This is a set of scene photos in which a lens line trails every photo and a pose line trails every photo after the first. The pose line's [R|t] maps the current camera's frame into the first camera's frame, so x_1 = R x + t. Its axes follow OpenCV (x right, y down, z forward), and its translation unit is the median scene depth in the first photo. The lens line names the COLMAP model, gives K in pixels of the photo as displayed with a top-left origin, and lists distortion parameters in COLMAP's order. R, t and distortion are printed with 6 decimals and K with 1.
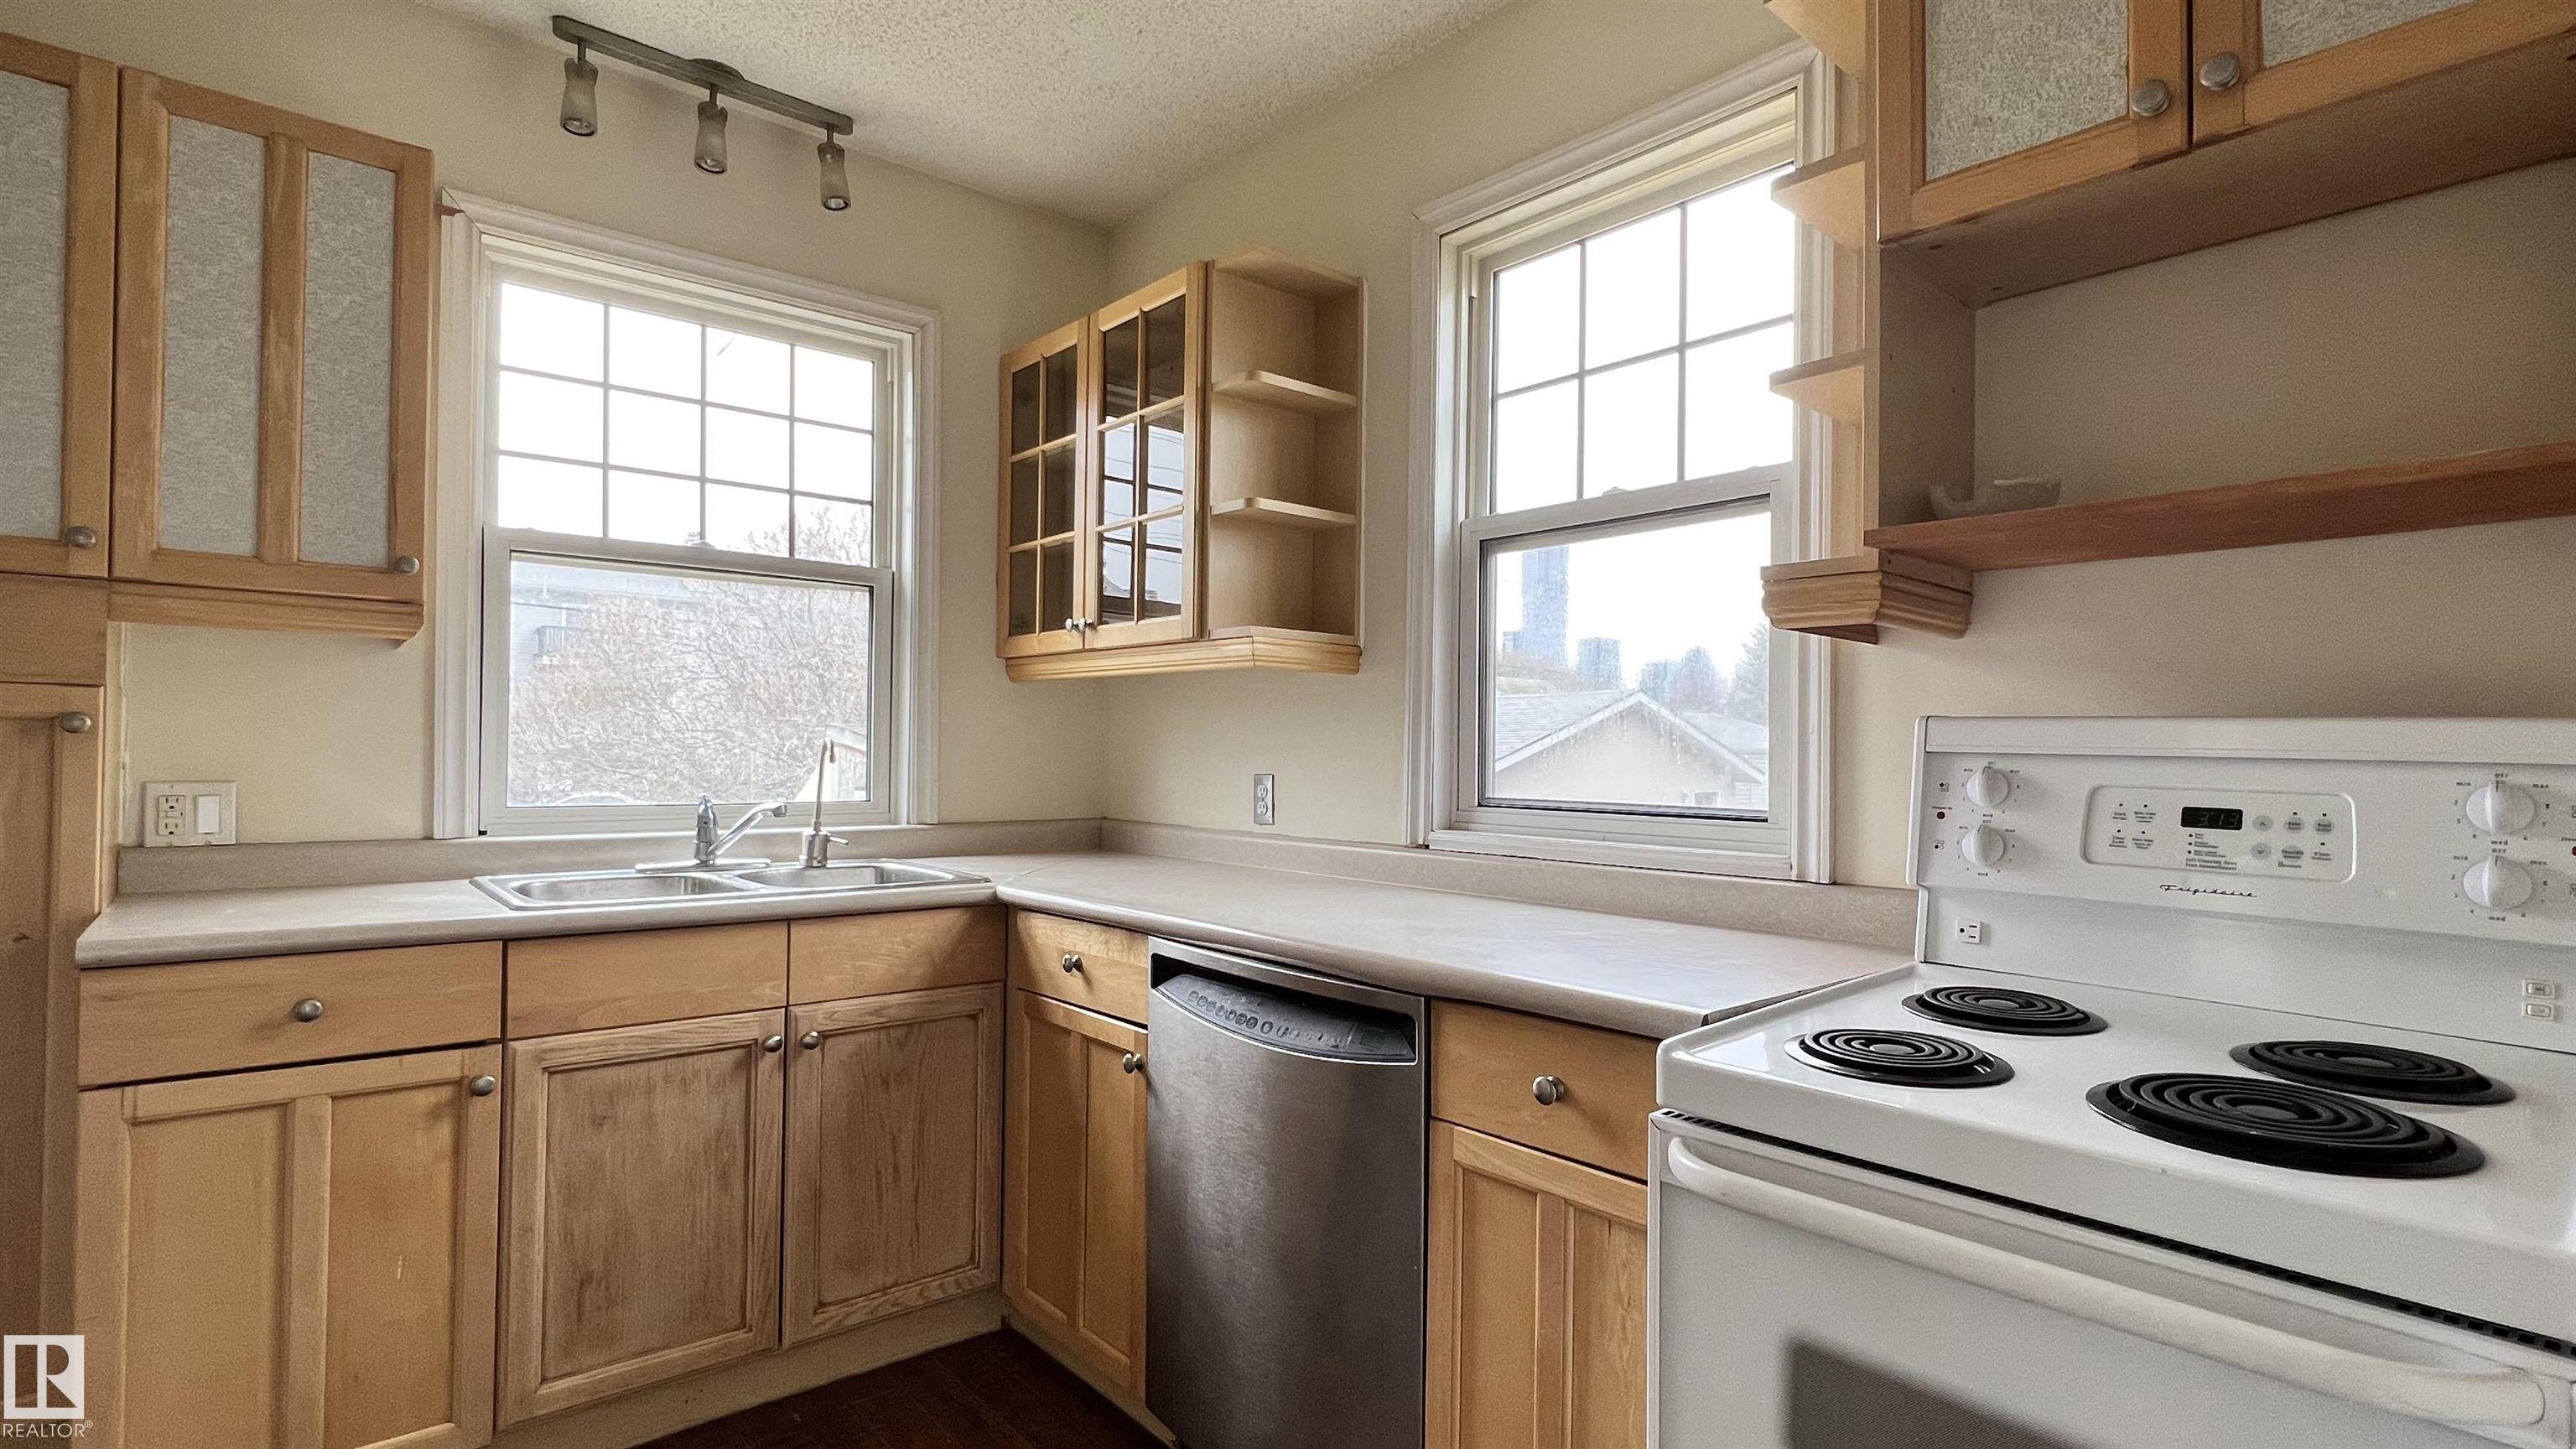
lens RADIAL K [[1213.1, 0, 1291.4], [0, 1213.1, 743.1], [0, 0, 1]] dist [-0.001026, 0.000148]
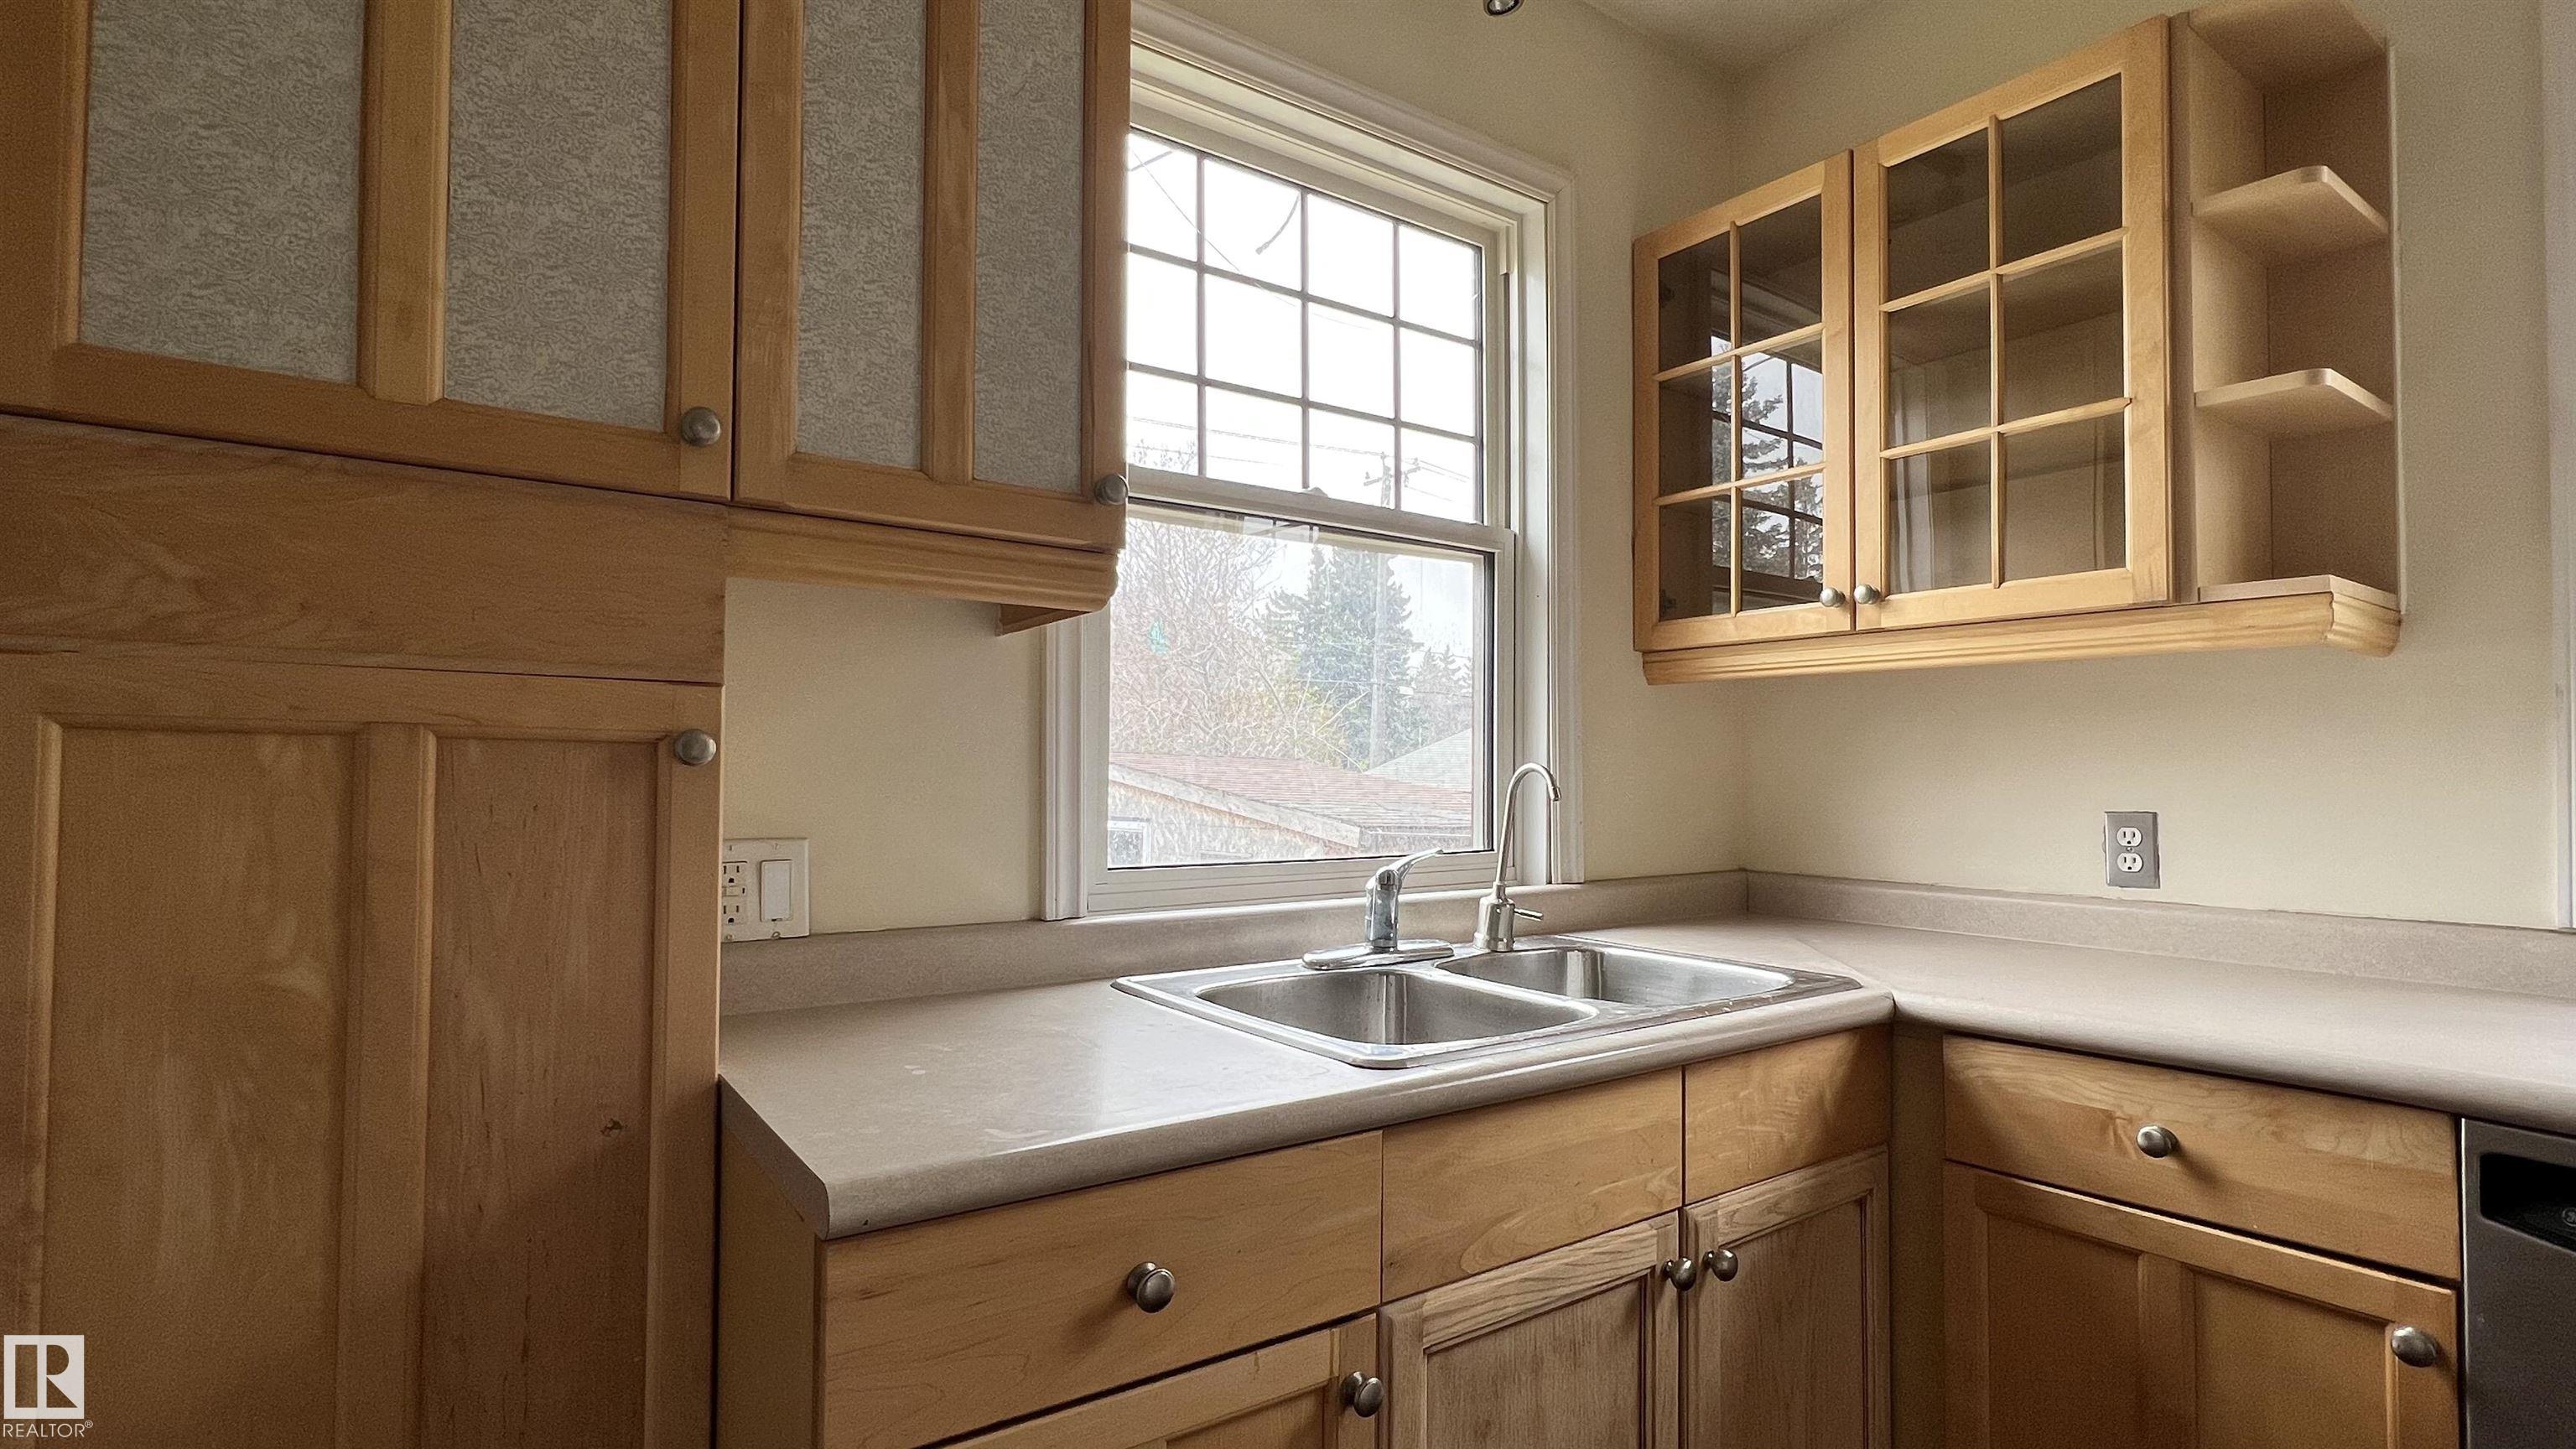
lens RADIAL K [[1213.1, 0, 1291.4], [0, 1213.1, 743.1], [0, 0, 1]] dist [-0.001026, 0.000148]
pose [[0.995965, -0.010389, -0.089144, -0.546630], [0.008724, 0.999781, -0.019041, -0.004712], [0.089322, 0.018187, 0.995837, 0.370642]]
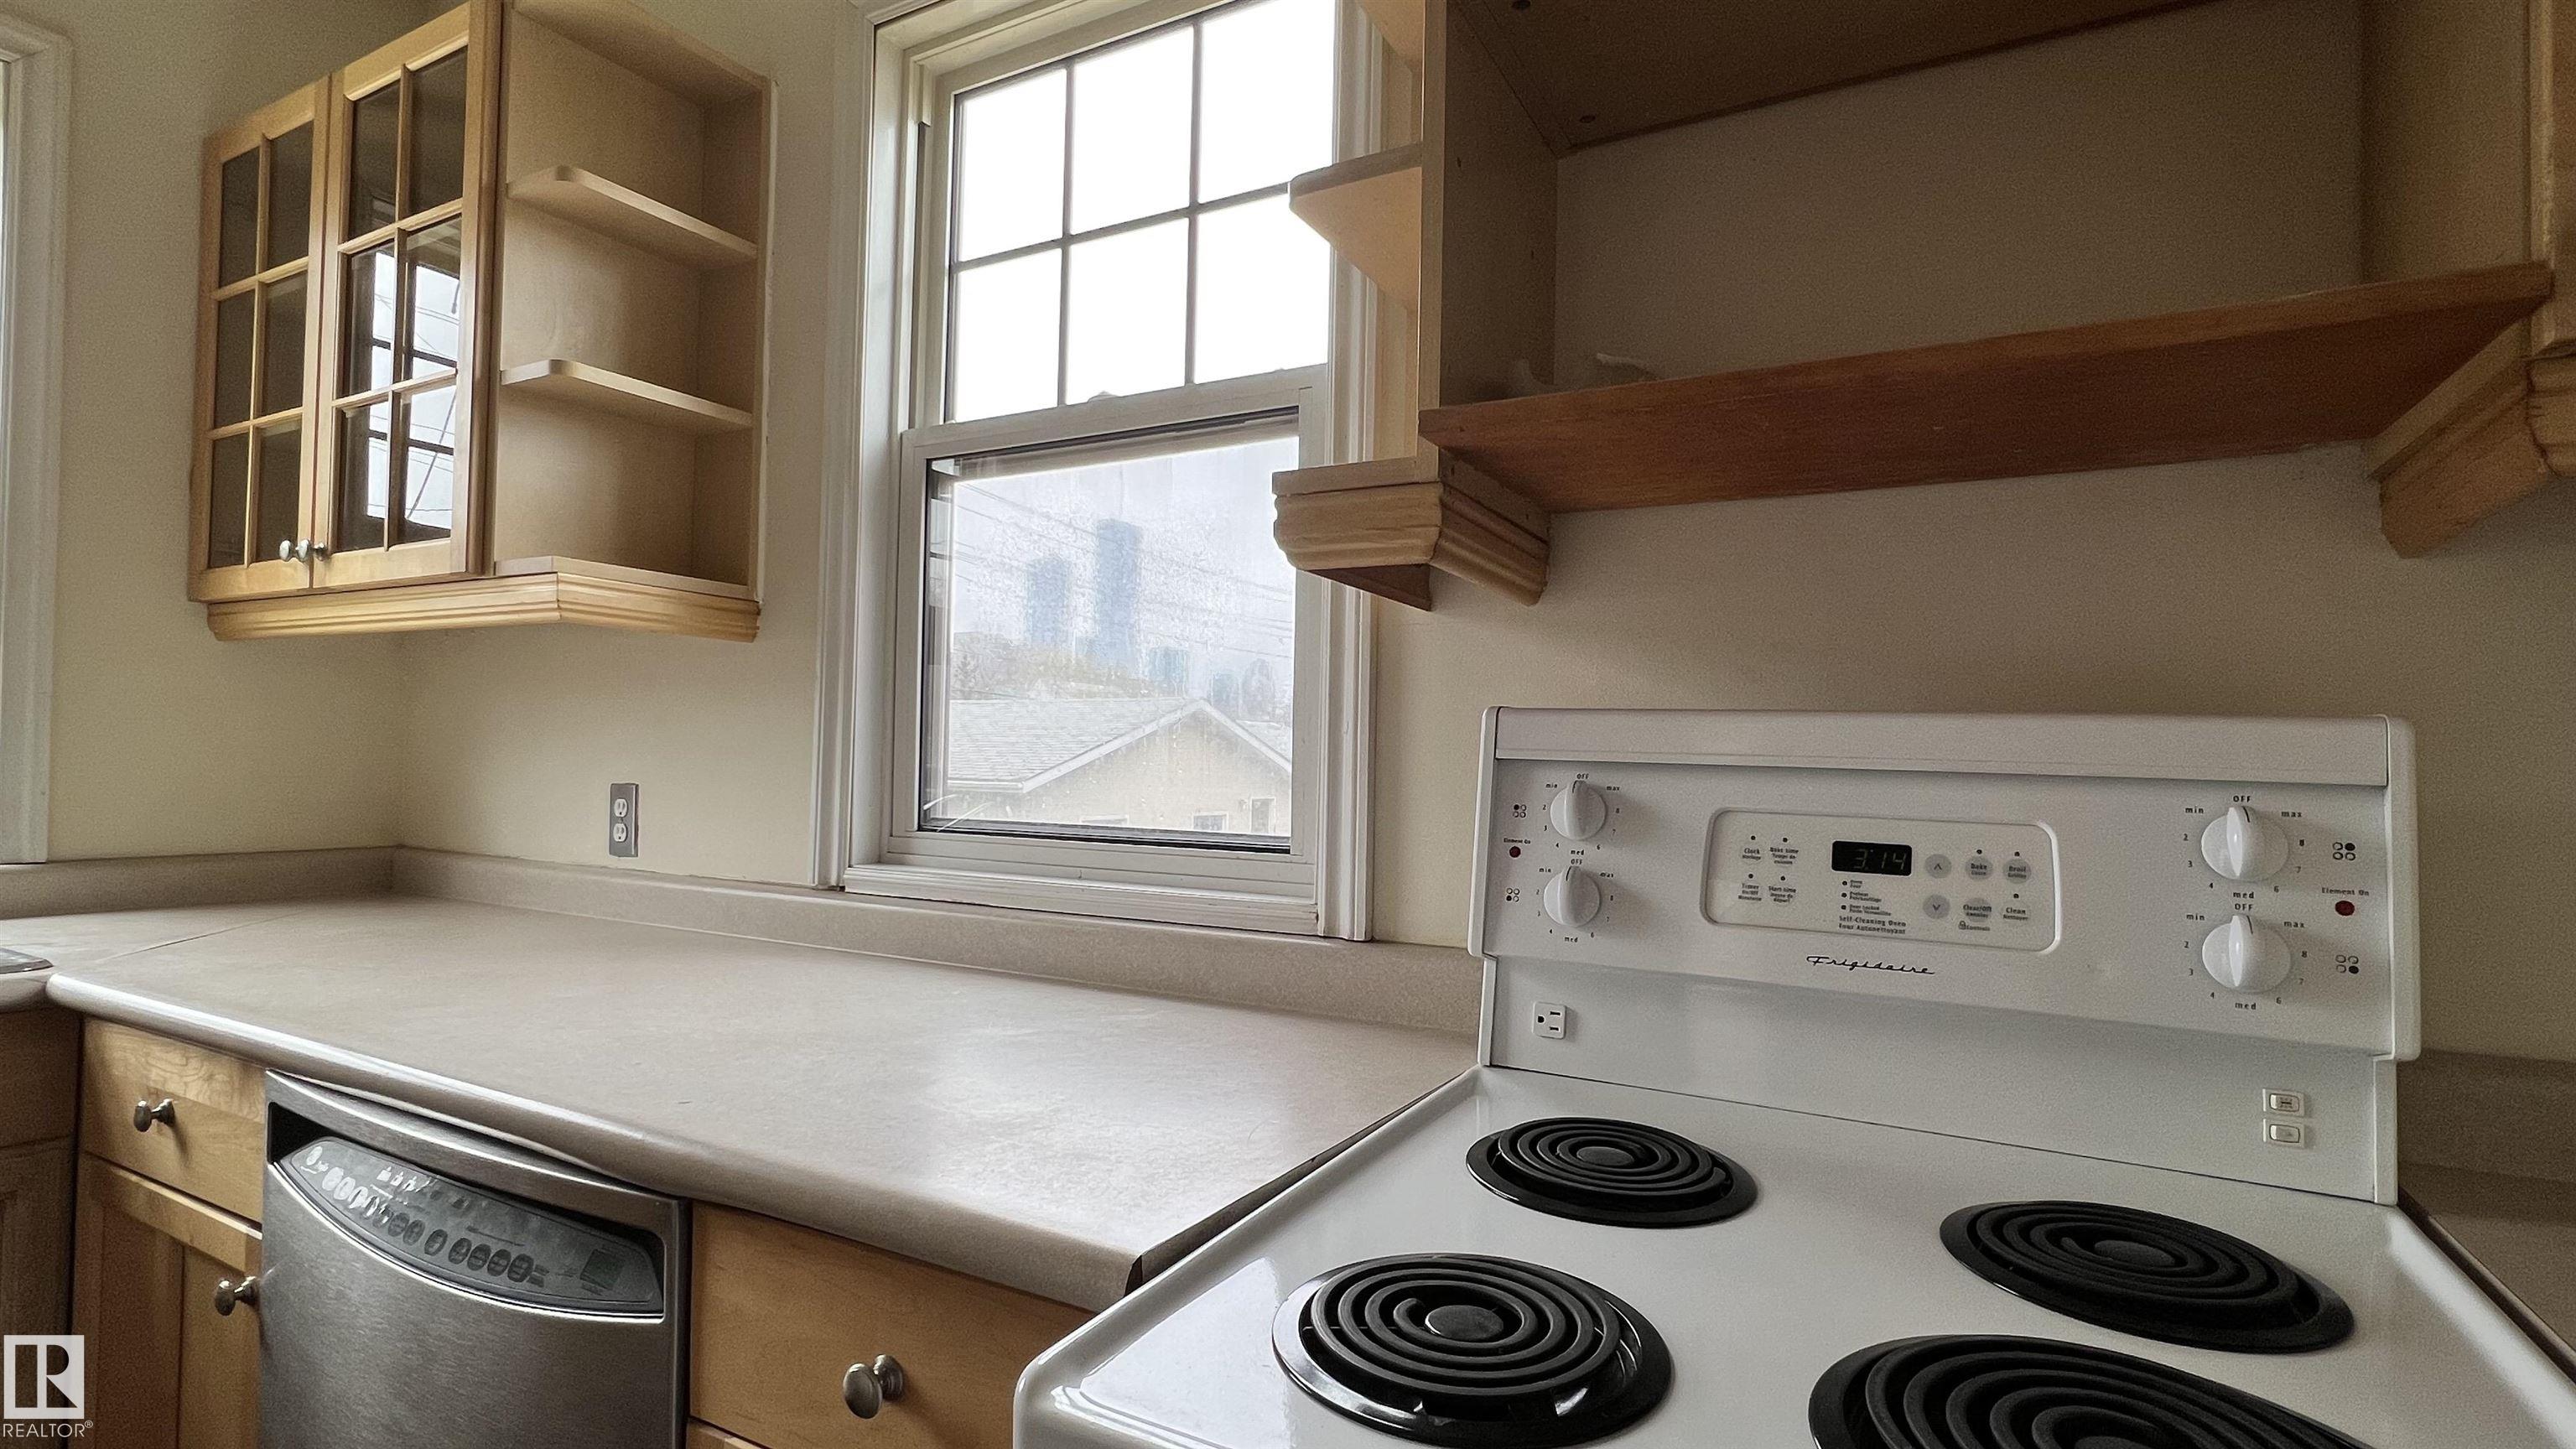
lens RADIAL K [[1213.1, 0, 1291.4], [0, 1213.1, 743.1], [0, 0, 1]] dist [-0.001026, 0.000148]
pose [[0.939222, 0.014001, 0.343025, 0.125427], [-0.012360, 0.999899, -0.006971, 0.003210], [-0.343088, 0.002308, 0.939300, 0.276332]]
